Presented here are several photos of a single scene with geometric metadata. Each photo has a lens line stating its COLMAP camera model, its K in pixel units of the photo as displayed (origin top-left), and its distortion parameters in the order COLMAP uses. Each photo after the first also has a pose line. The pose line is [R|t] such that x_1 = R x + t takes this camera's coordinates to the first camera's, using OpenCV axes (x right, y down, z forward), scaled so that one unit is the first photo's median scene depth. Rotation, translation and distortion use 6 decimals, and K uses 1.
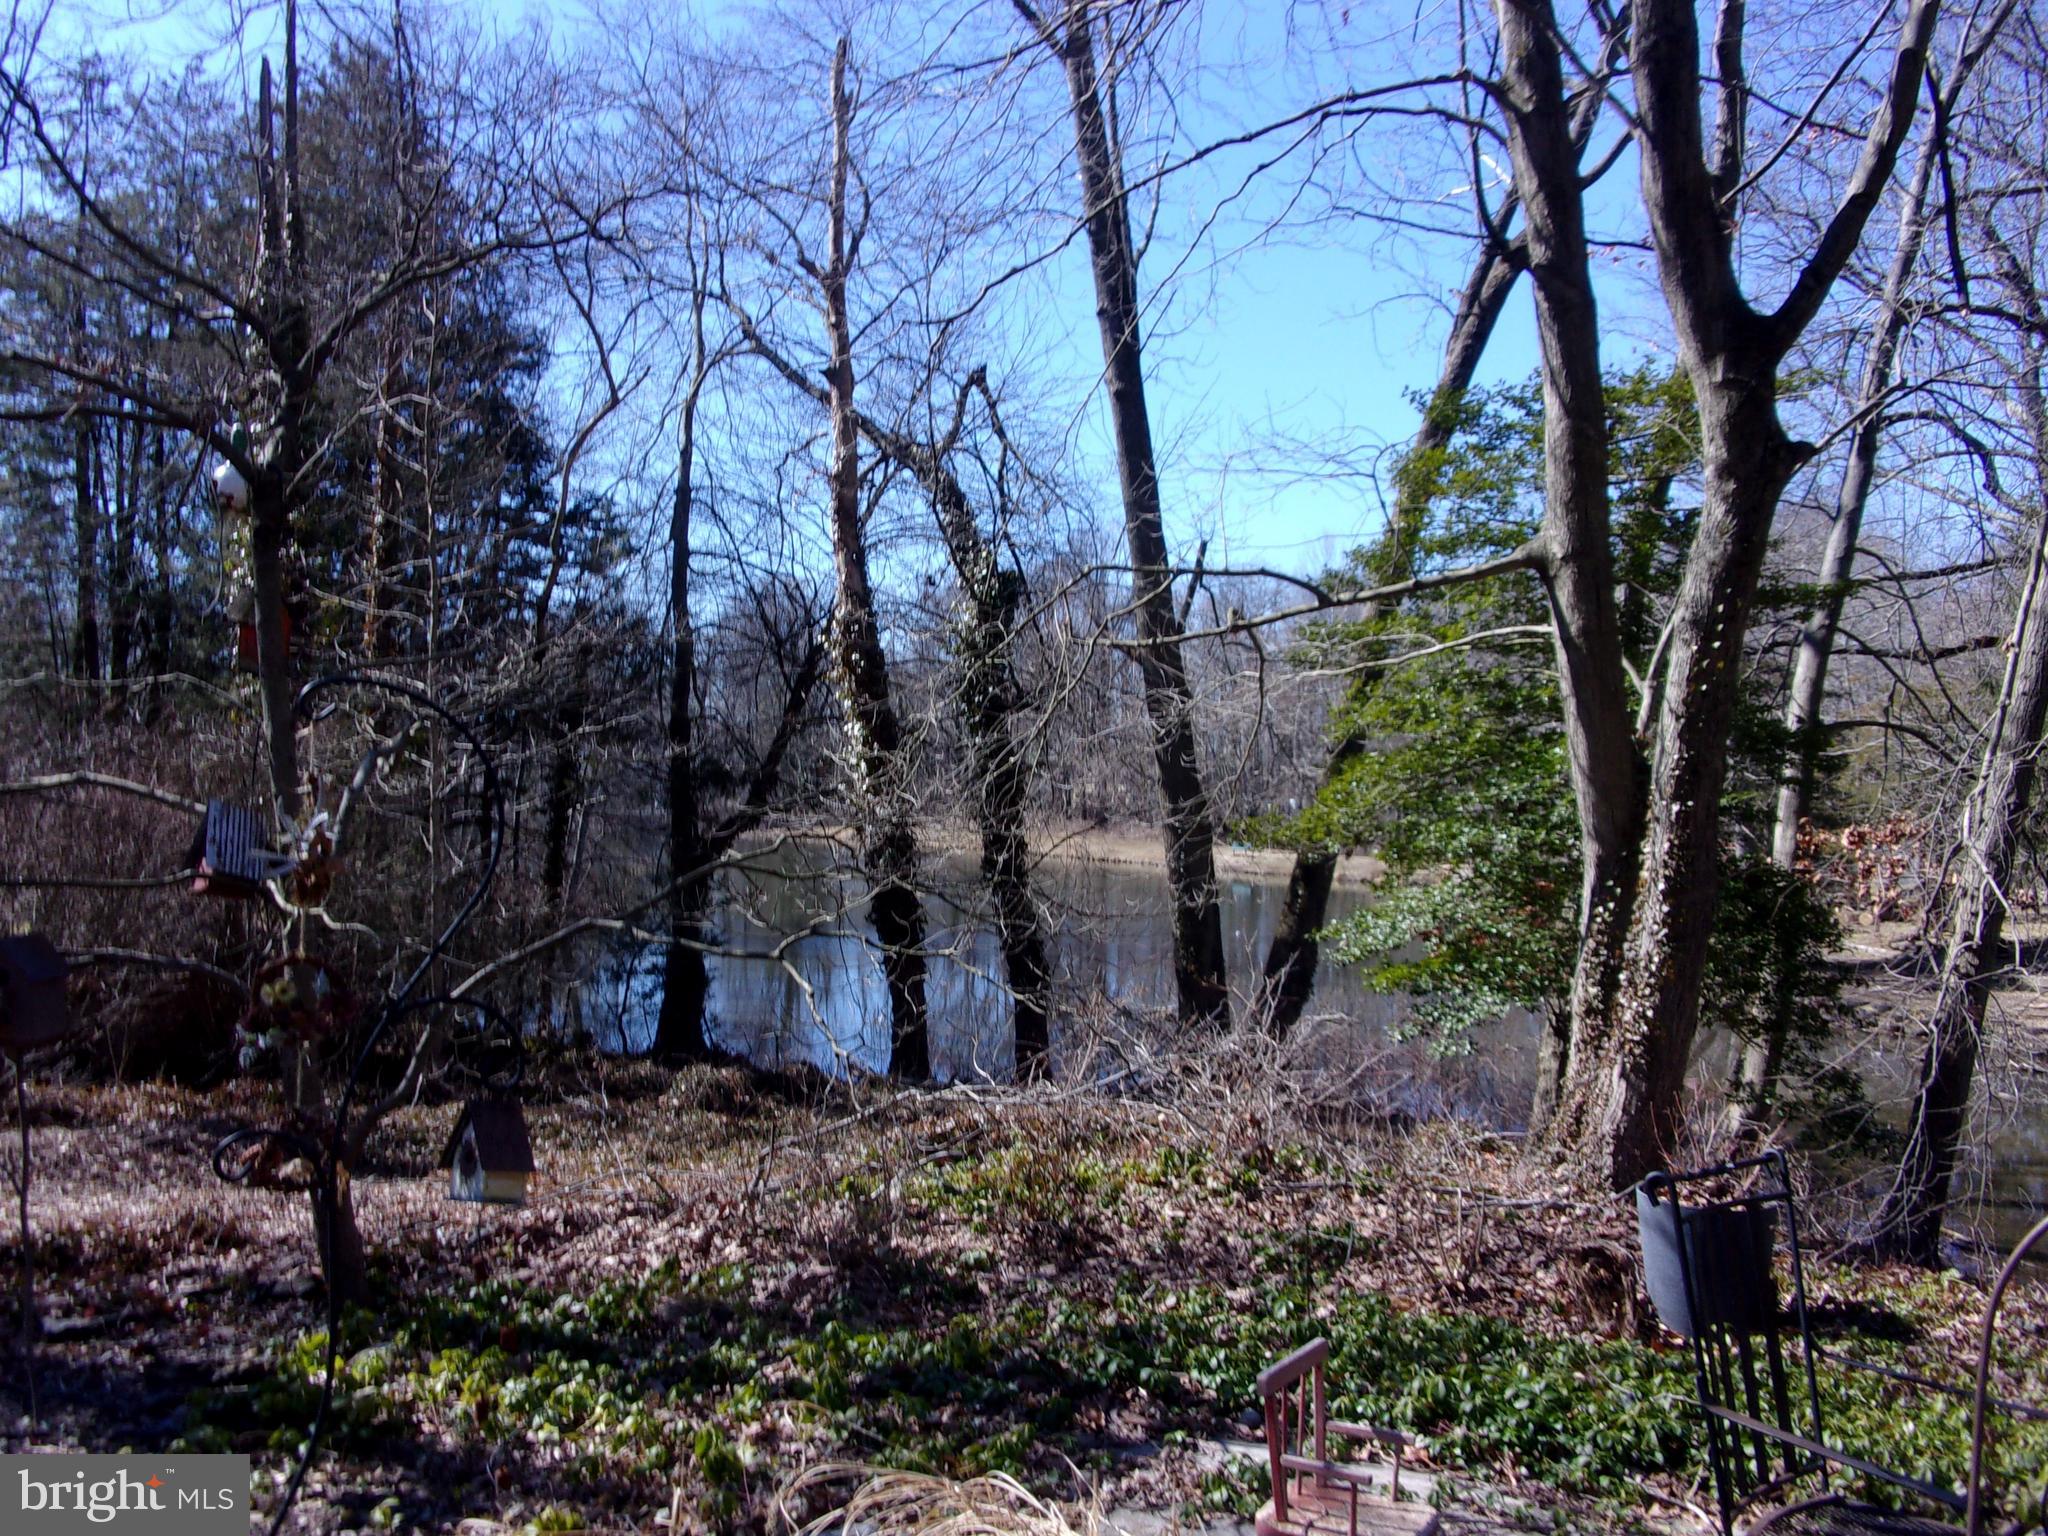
lens RADIAL K [[1670.4, 0, 1024.0], [0, 1670.4, 768.0], [0, 0, 1]] dist [0.029863, -0.043667]
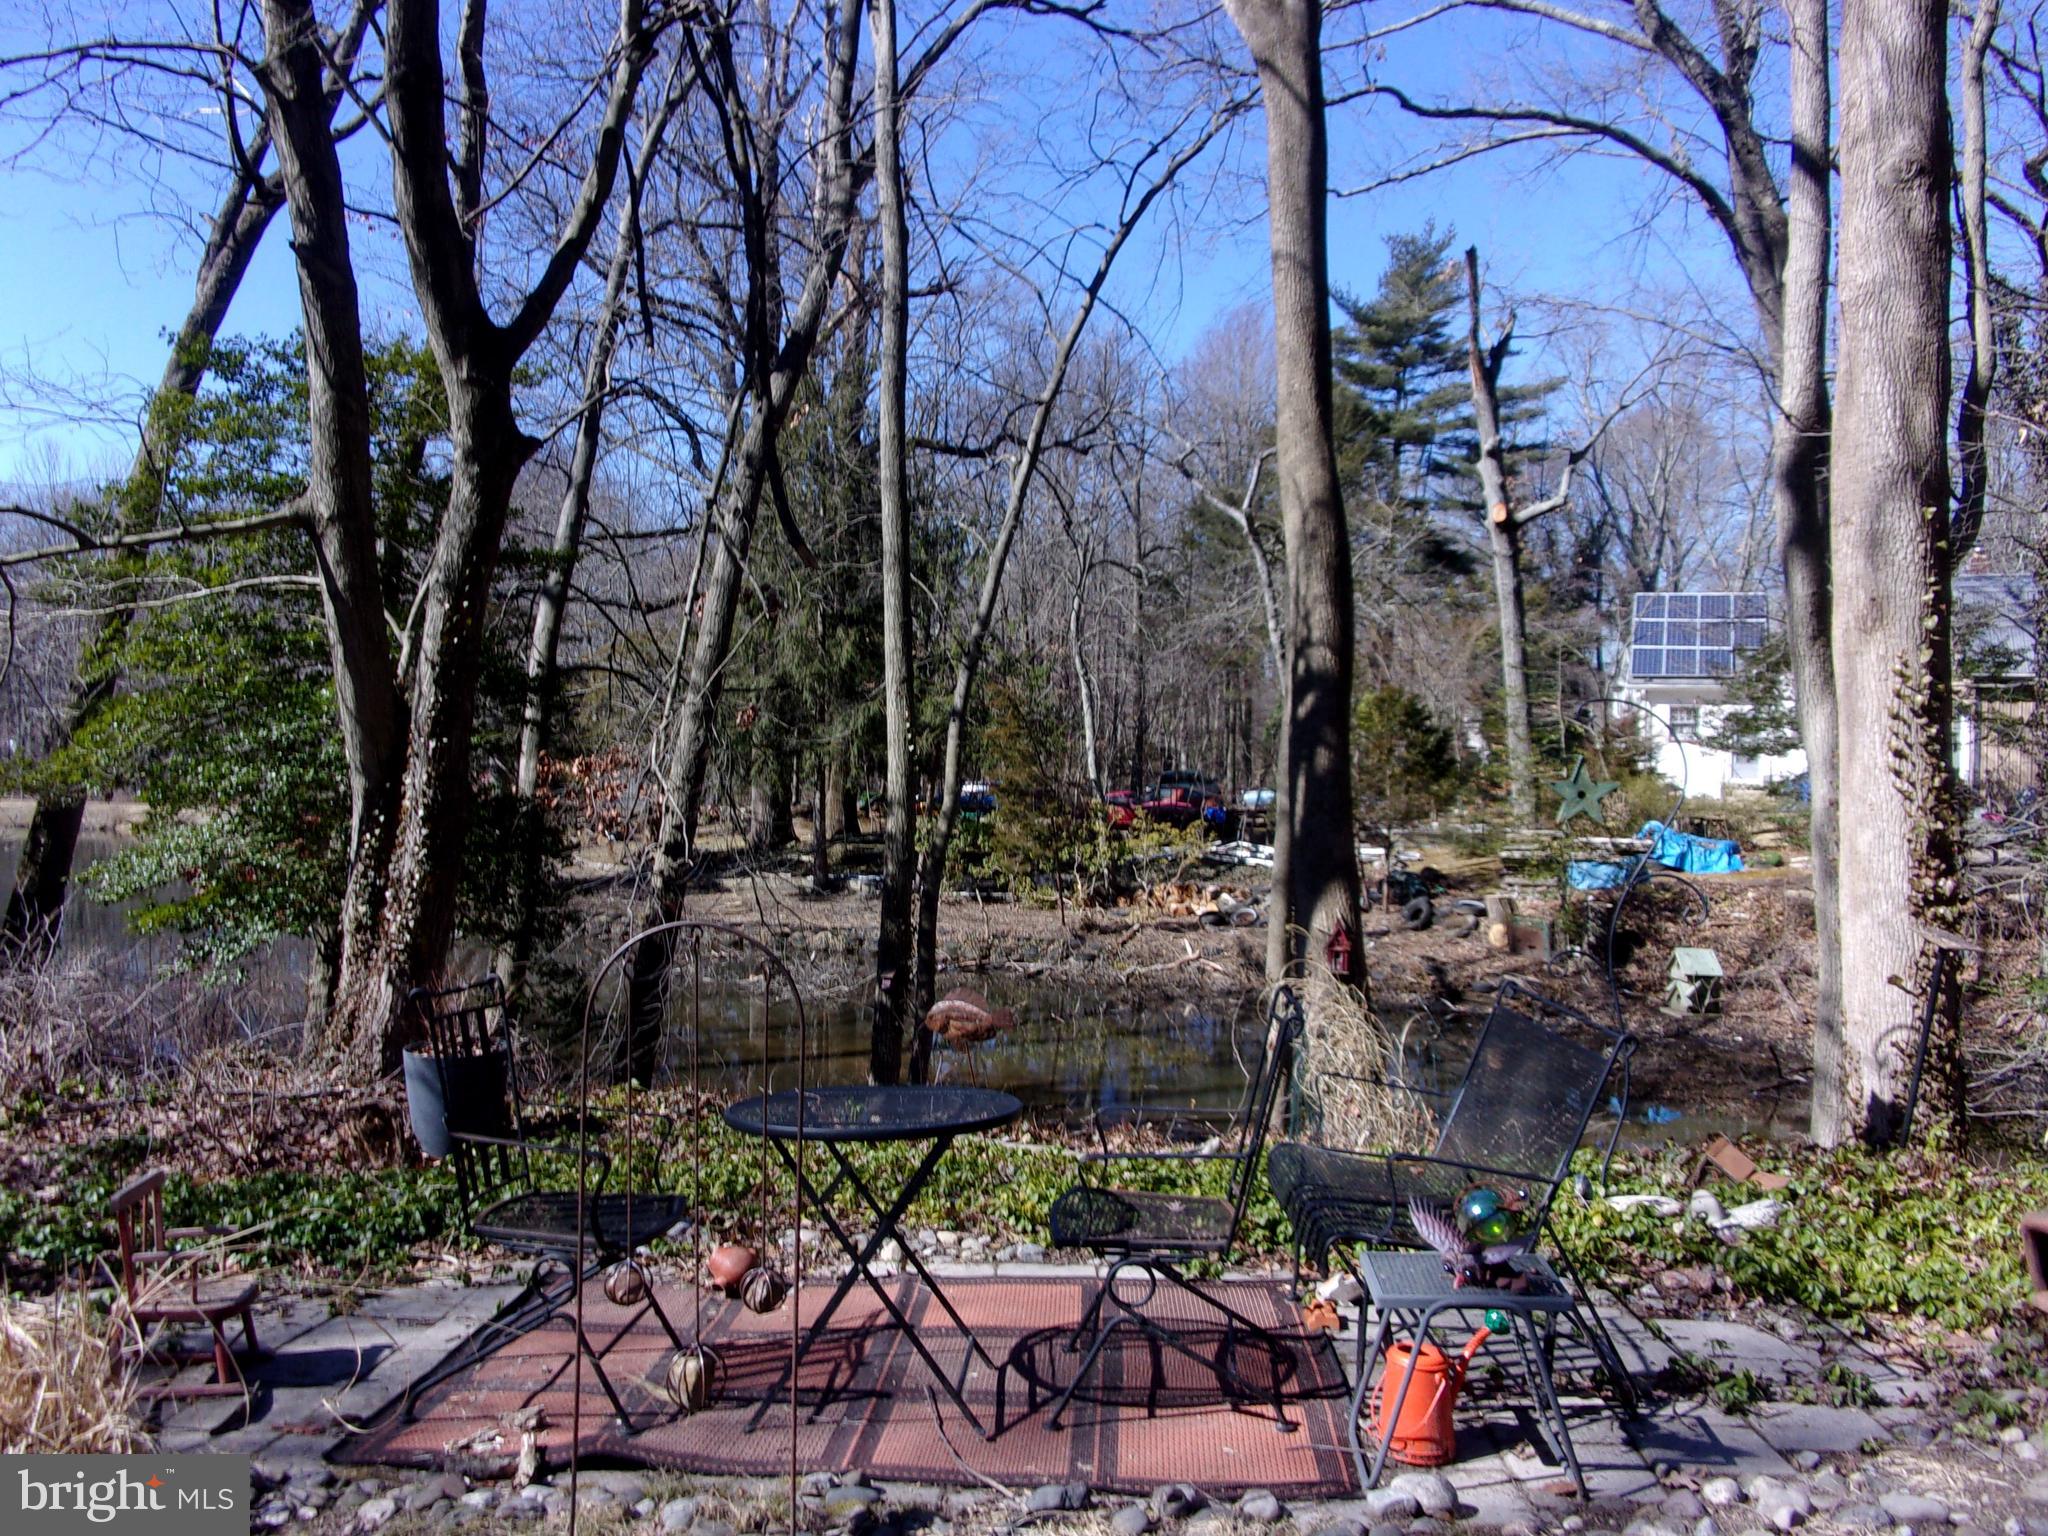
lens RADIAL K [[1671.3, 0, 1008.2], [0, 1671.3, 767.6], [0, 0, 1]] dist [0.021426, -0.067123]
pose [[0.764862, -0.024147, 0.643742, -0.046659], [-0.000611, 0.999270, 0.038209, -0.004363], [-0.644194, -0.029618, 0.764288, -0.126246]]
